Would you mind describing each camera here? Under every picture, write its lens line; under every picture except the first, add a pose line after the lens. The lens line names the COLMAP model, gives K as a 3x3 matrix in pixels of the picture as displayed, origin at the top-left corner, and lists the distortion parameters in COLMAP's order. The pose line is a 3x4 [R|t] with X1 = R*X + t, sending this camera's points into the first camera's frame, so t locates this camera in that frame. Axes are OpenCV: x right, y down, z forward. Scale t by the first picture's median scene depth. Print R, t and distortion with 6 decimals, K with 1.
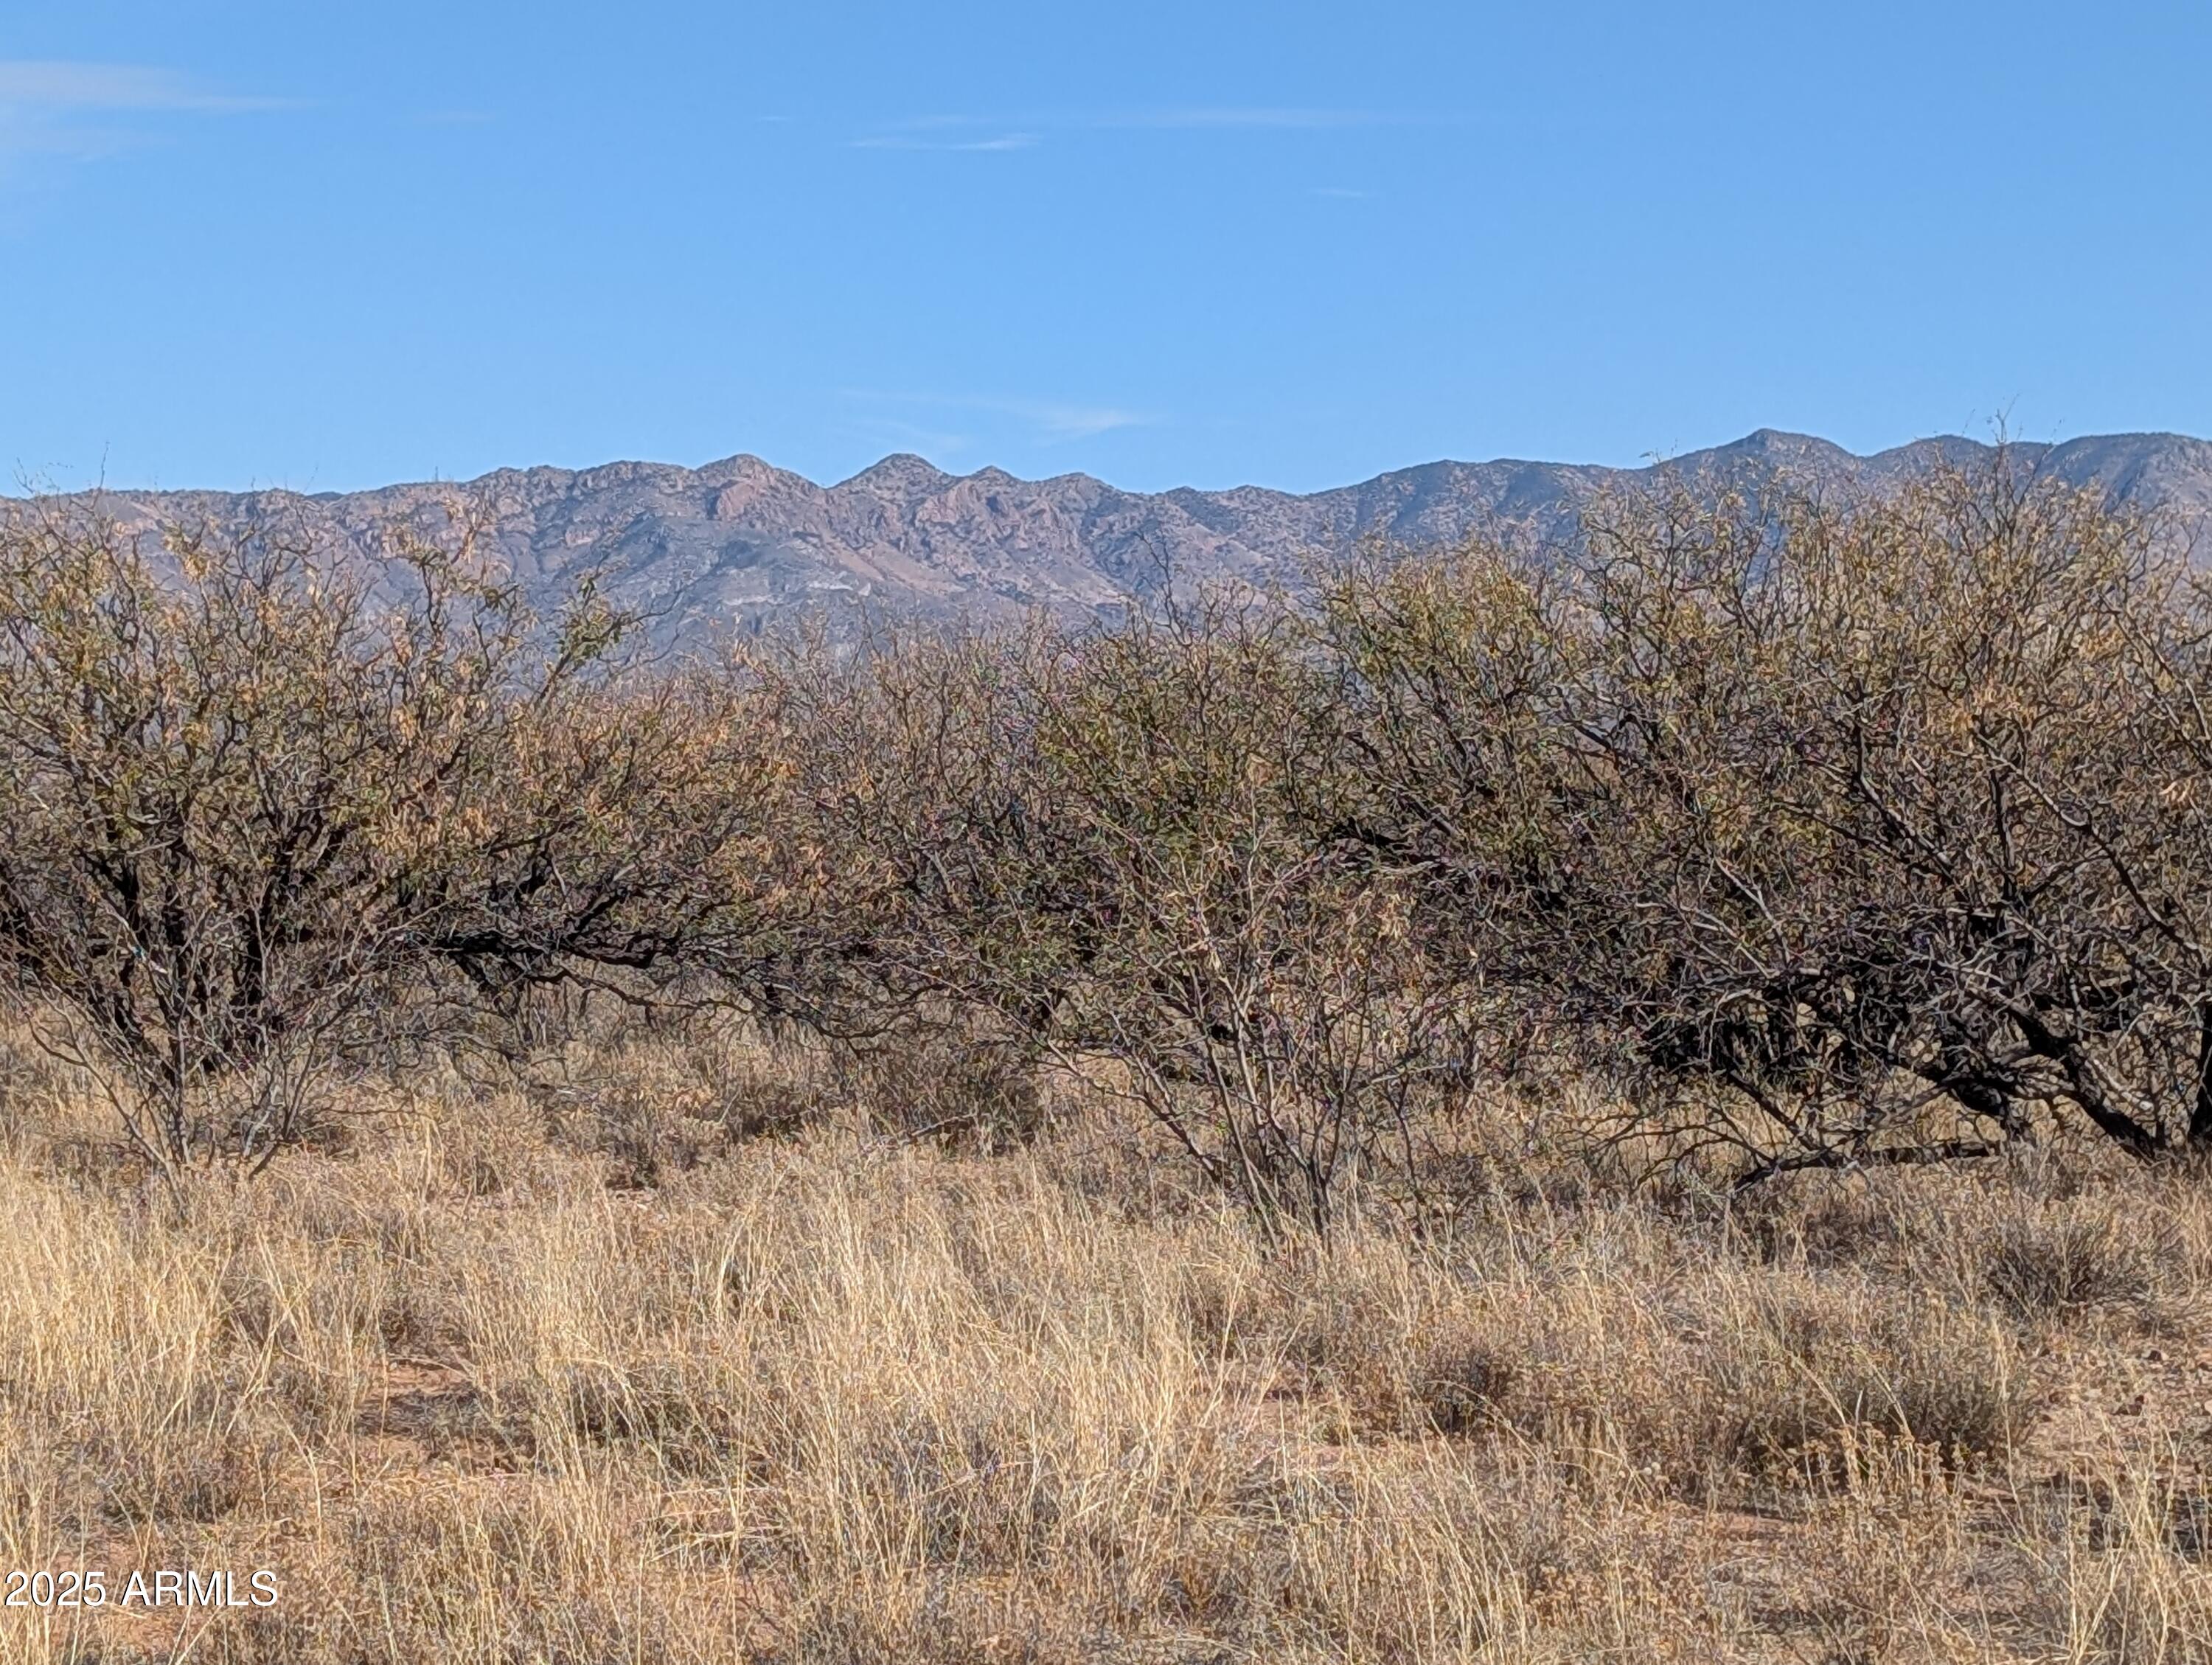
lens RADIAL K [[3163.1, 0, 1105.7], [0, 3163.1, 832.5], [0, 0, 1]] dist [0.076176, 0.000000]
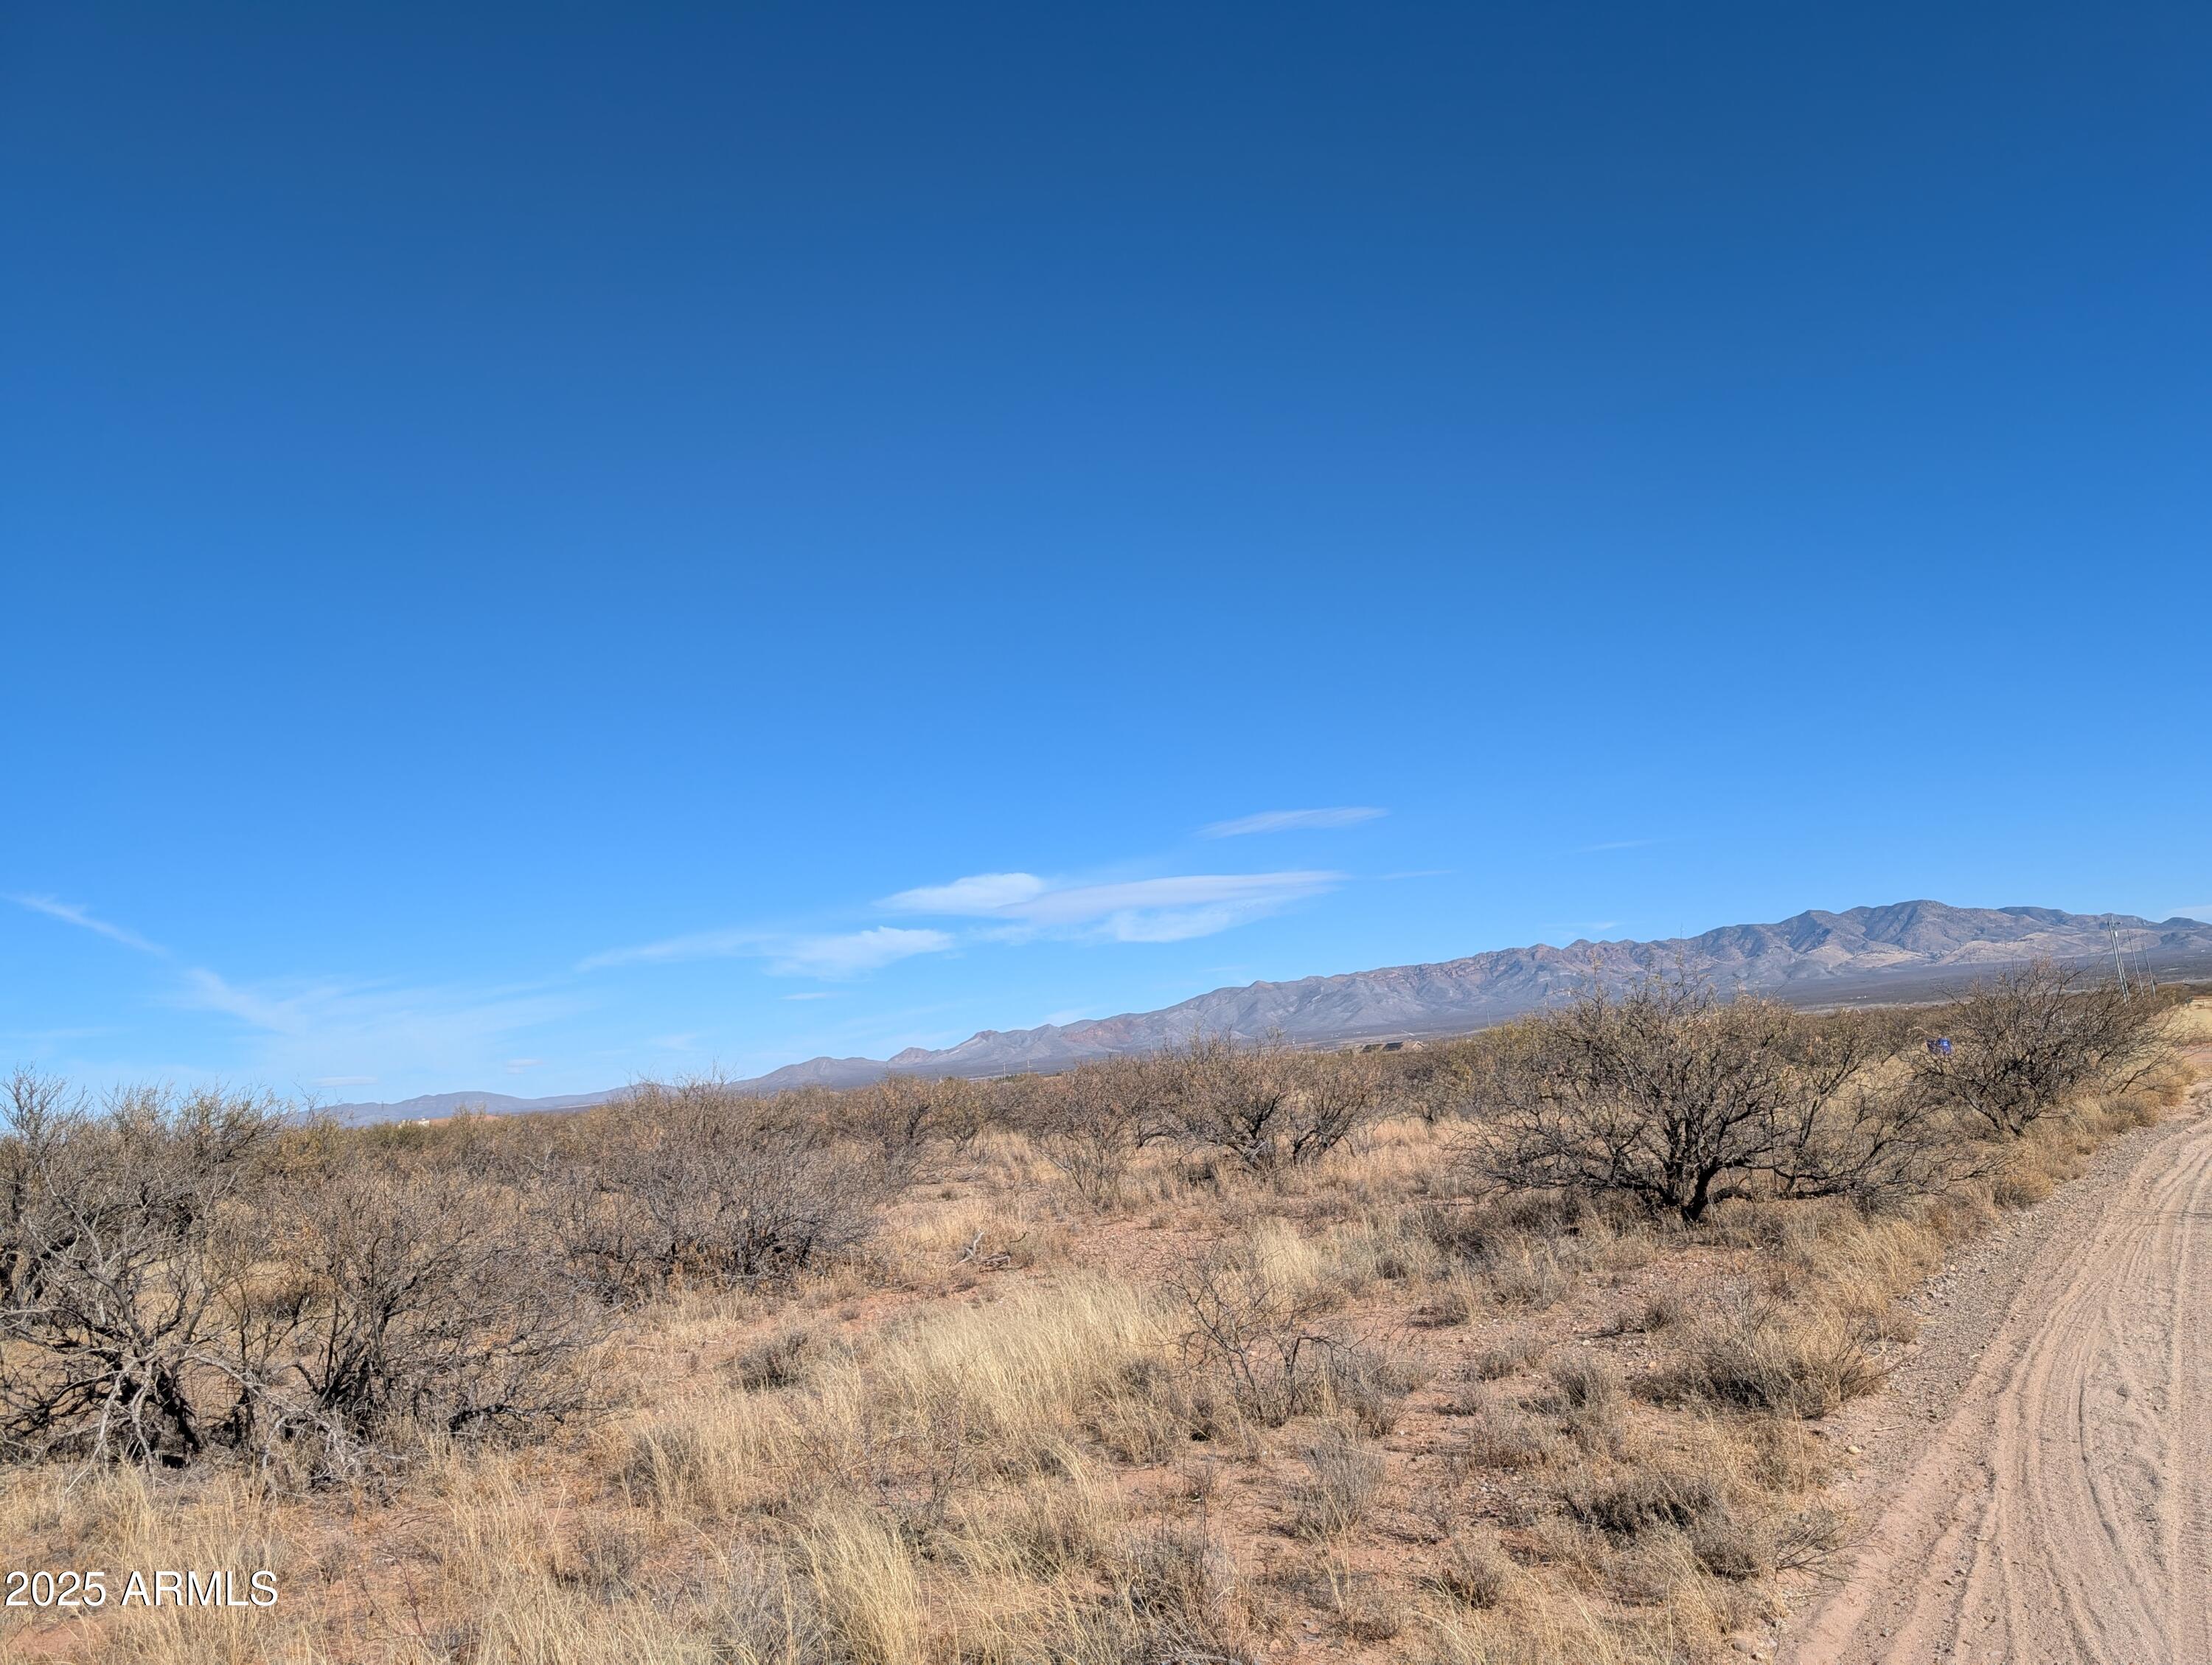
lens RADIAL K [[1534.9, 0, 1095.6], [0, 1534.9, 823.0], [0, 0, 1]] dist [0.017611, -0.028431]
pose [[0.969224, -0.119460, -0.215252, -0.222448], [0.071946, 0.973651, -0.216399, 0.115042], [0.235432, 0.194252, 0.952280, -1.028742]]
